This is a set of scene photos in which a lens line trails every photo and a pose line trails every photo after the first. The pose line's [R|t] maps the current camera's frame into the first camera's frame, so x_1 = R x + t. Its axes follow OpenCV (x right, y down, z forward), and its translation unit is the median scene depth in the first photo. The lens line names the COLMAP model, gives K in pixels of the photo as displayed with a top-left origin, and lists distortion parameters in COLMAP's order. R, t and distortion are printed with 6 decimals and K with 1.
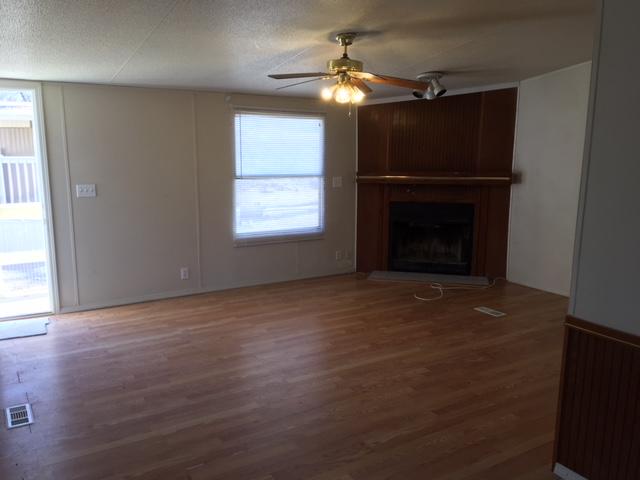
lens RADIAL K [[530.5, 0, 320.0], [0, 530.5, 240.0], [0, 0, 1]] dist [0.004699, 0.003213]
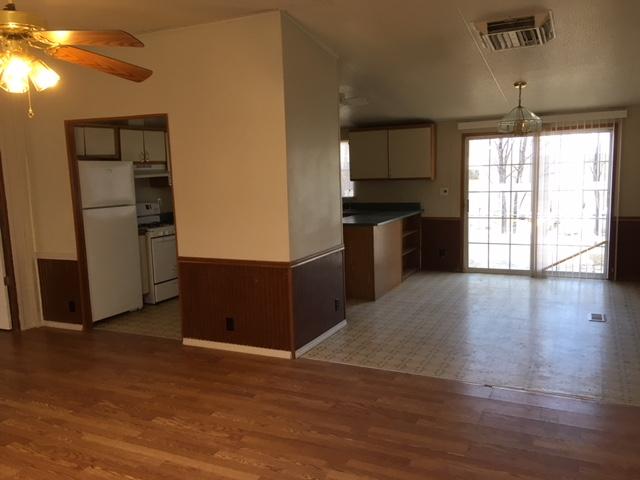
lens RADIAL K [[530.5, 0, 320.0], [0, 530.5, 240.0], [0, 0, 1]] dist [0.004699, 0.003213]
pose [[-0.553667, -0.094625, 0.827345, -0.663195], [0.163760, 0.961751, 0.219587, -0.191289], [-0.816478, 0.257064, -0.516994, 1.193226]]
